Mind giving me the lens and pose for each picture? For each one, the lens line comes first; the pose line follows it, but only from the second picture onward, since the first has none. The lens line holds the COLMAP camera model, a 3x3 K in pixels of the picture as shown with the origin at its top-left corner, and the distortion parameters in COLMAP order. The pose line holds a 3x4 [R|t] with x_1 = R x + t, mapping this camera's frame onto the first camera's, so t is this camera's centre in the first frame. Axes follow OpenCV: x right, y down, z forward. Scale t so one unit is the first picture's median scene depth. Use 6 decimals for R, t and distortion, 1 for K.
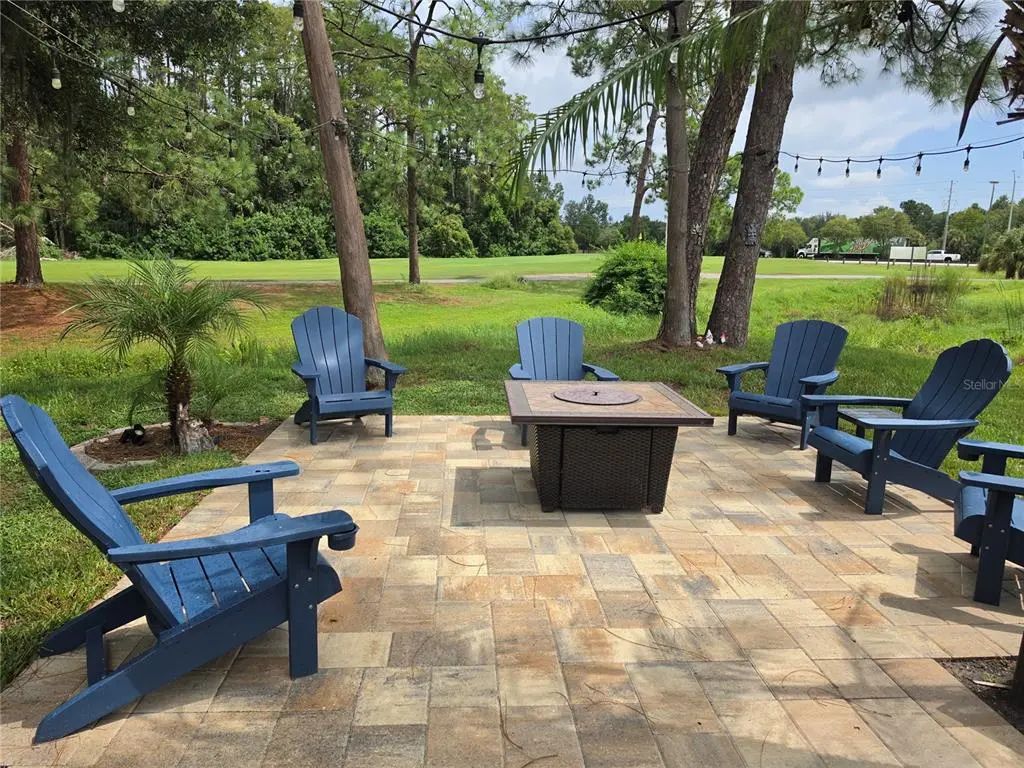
lens RADIAL K [[710.5, 0, 512.5], [0, 710.5, 381.0], [0, 0, 1]] dist [0.117885, -0.180654]
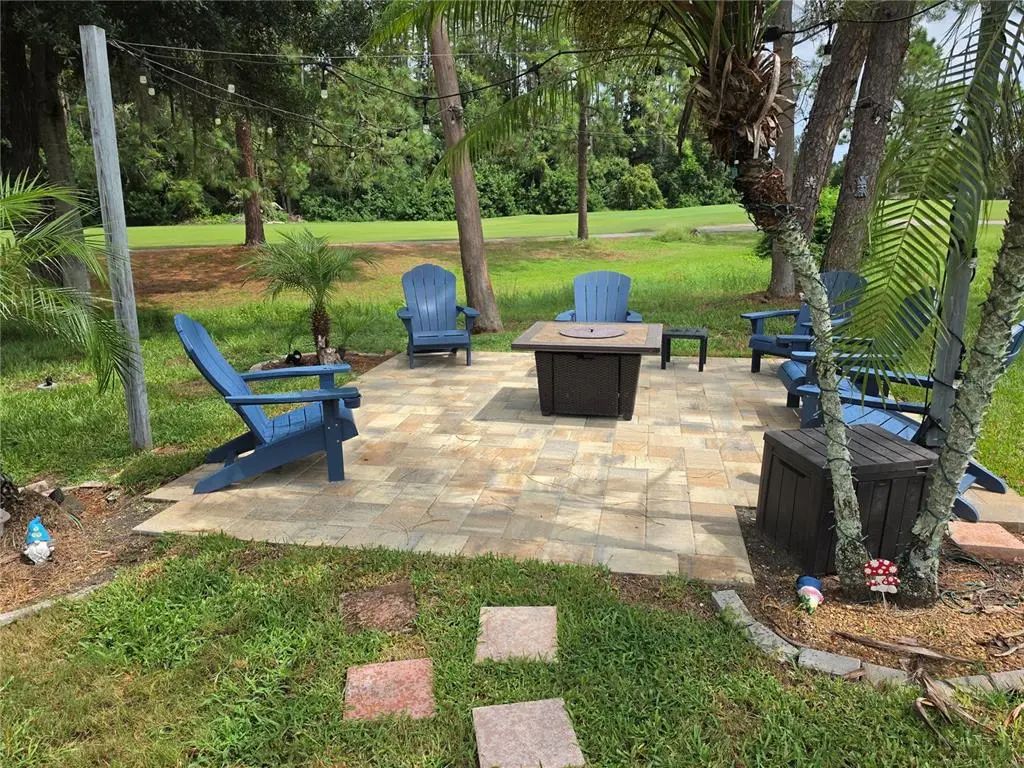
lens RADIAL K [[710.5, 0, 512.5], [0, 710.5, 381.0], [0, 0, 1]] dist [0.117885, -0.180654]
pose [[0.966540, 0.031736, -0.254544, 0.117845], [-0.015808, 0.997800, 0.064381, 0.011111], [0.256027, -0.058203, 0.964916, -0.113885]]
